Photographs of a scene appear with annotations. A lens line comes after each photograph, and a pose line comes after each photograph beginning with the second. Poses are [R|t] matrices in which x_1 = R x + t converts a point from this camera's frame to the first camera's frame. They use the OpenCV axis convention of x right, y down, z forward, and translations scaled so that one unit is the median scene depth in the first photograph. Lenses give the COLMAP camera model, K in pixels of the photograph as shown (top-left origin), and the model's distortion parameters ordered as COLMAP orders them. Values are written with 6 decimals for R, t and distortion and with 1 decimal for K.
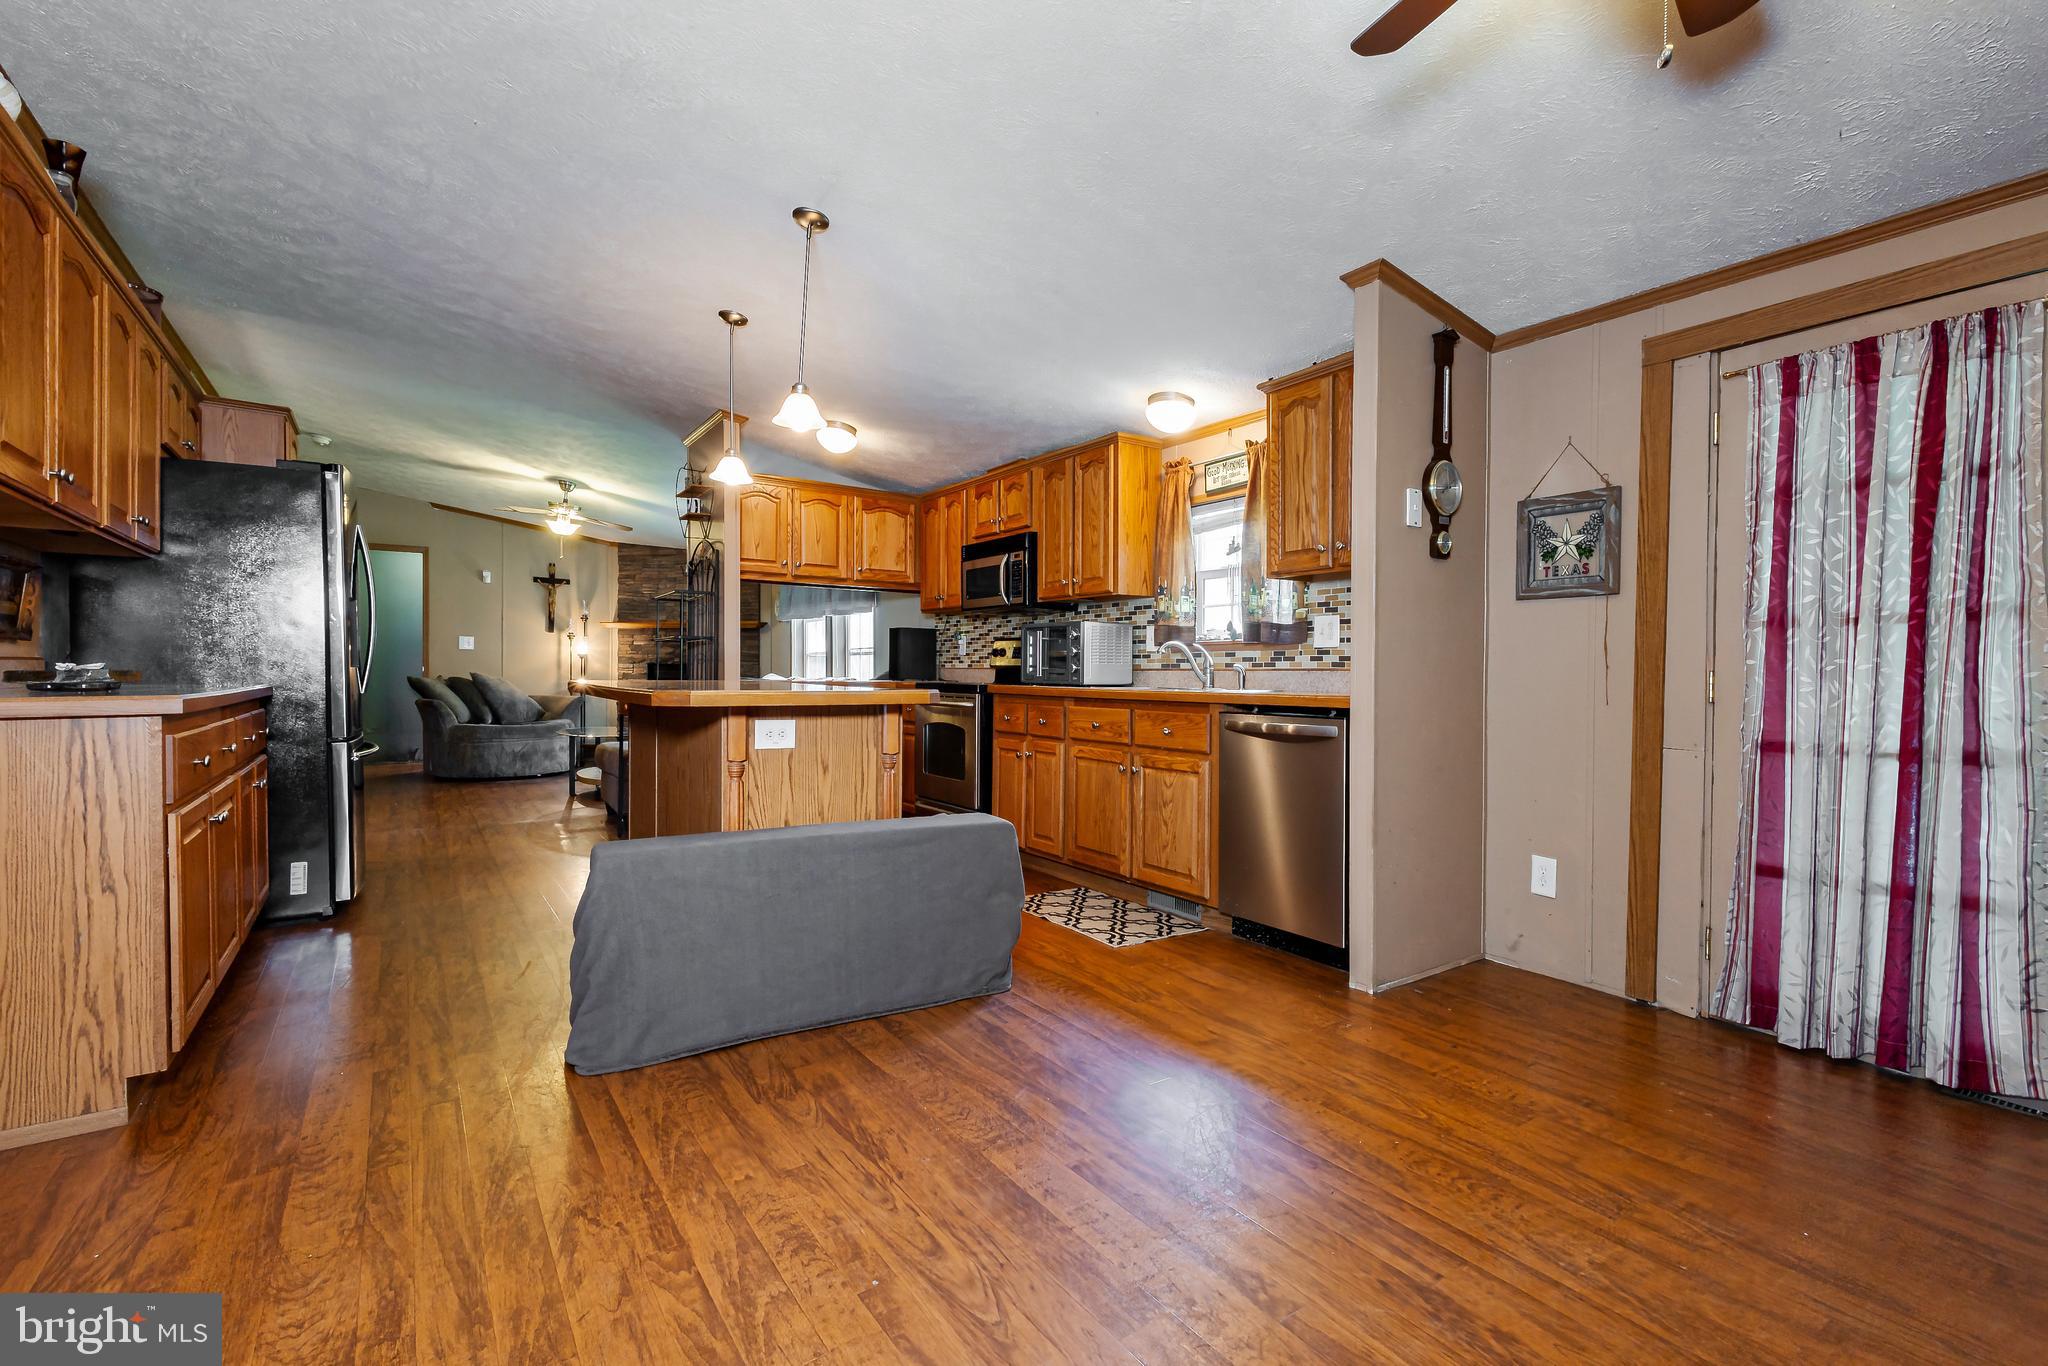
lens RADIAL K [[911.0, 0, 1031.4], [0, 911.0, 683.6], [0, 0, 1]] dist [0.011687, -0.002446]
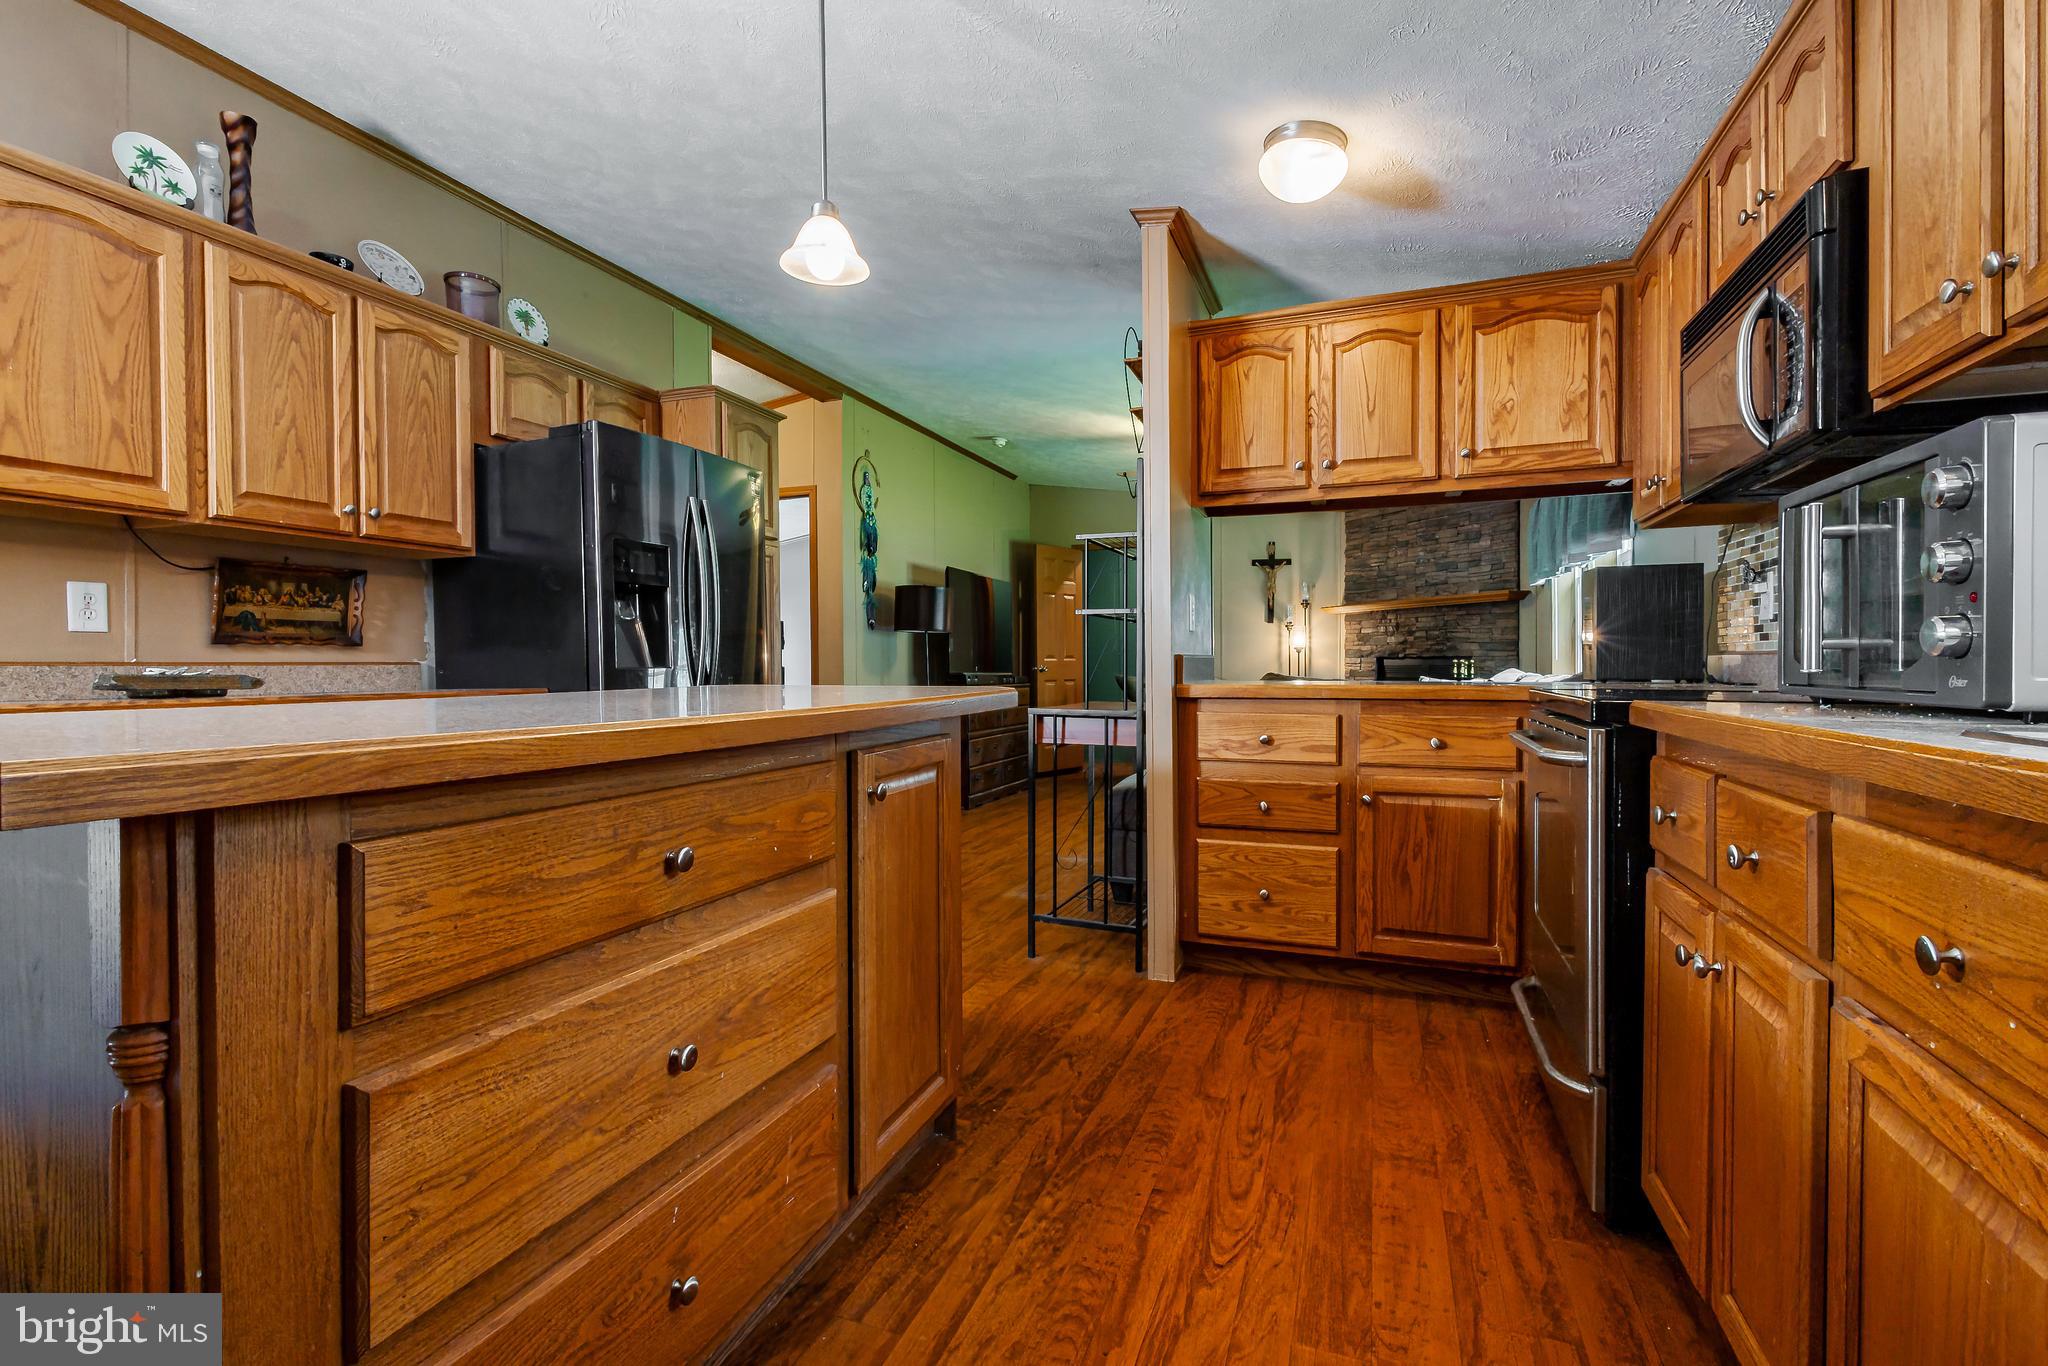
lens RADIAL K [[911.0, 0, 1023.4], [0, 911.0, 680.1], [0, 0, 1]] dist [0.011687, -0.002446]
pose [[0.557699, 0.000505, -0.830043, 0.106961], [-0.000561, 1.000000, 0.000231, -0.006223], [0.830043, 0.000336, 0.557699, 0.683005]]
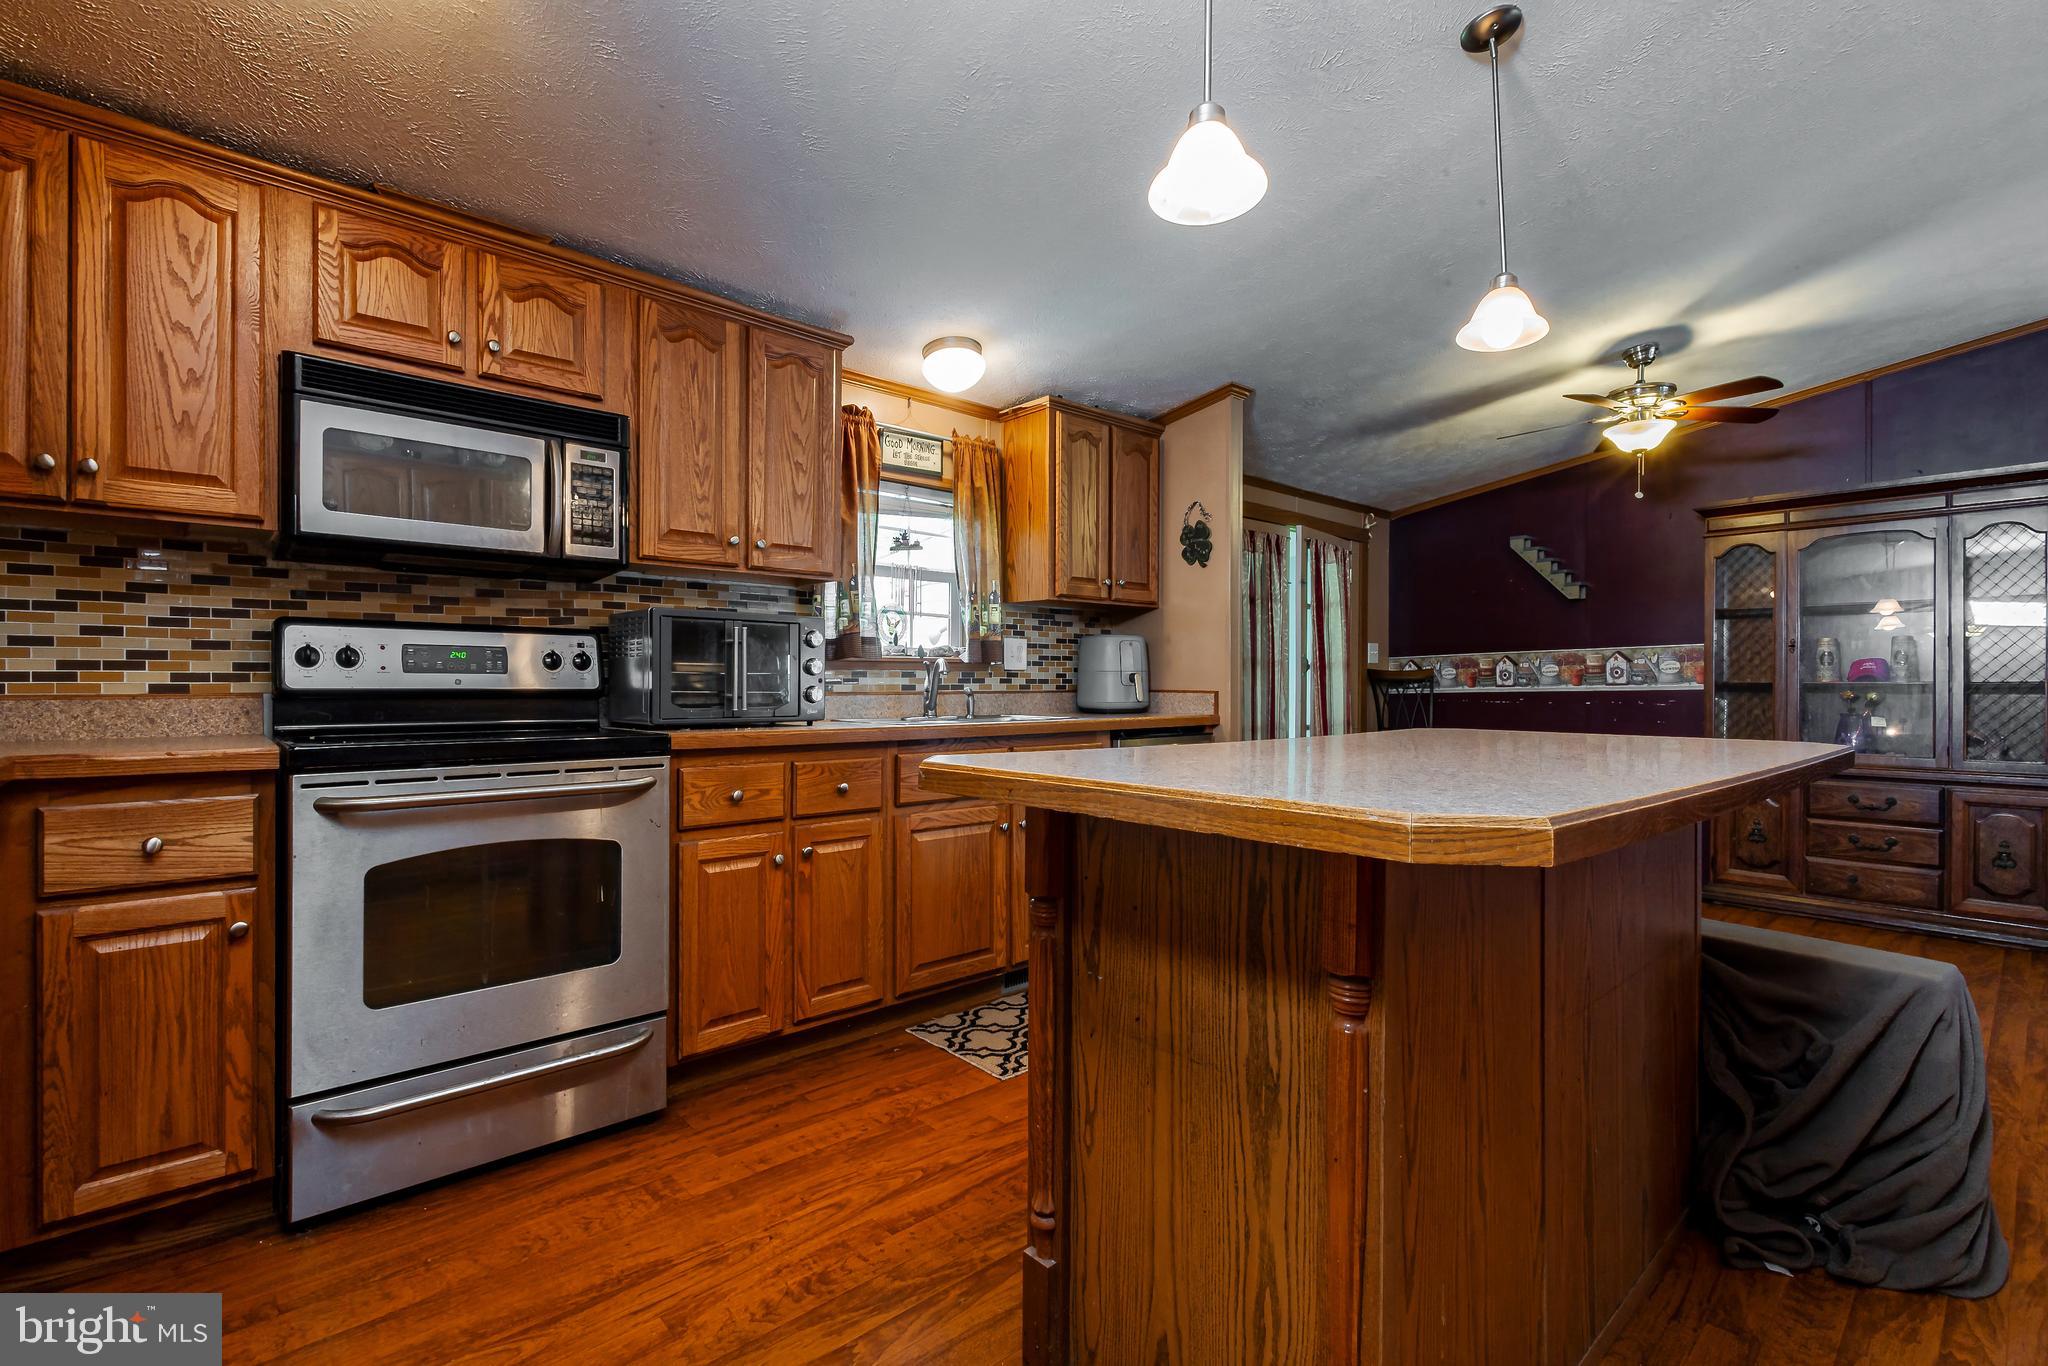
lens RADIAL K [[911.0, 0, 1033.6], [0, 911.0, 681.8], [0, 0, 1]] dist [0.011687, -0.002446]
pose [[-0.130154, -0.007376, 0.991466, -0.567715], [0.008848, 0.999924, 0.008601, -0.029349], [-0.991454, 0.009892, -0.130078, 0.931128]]
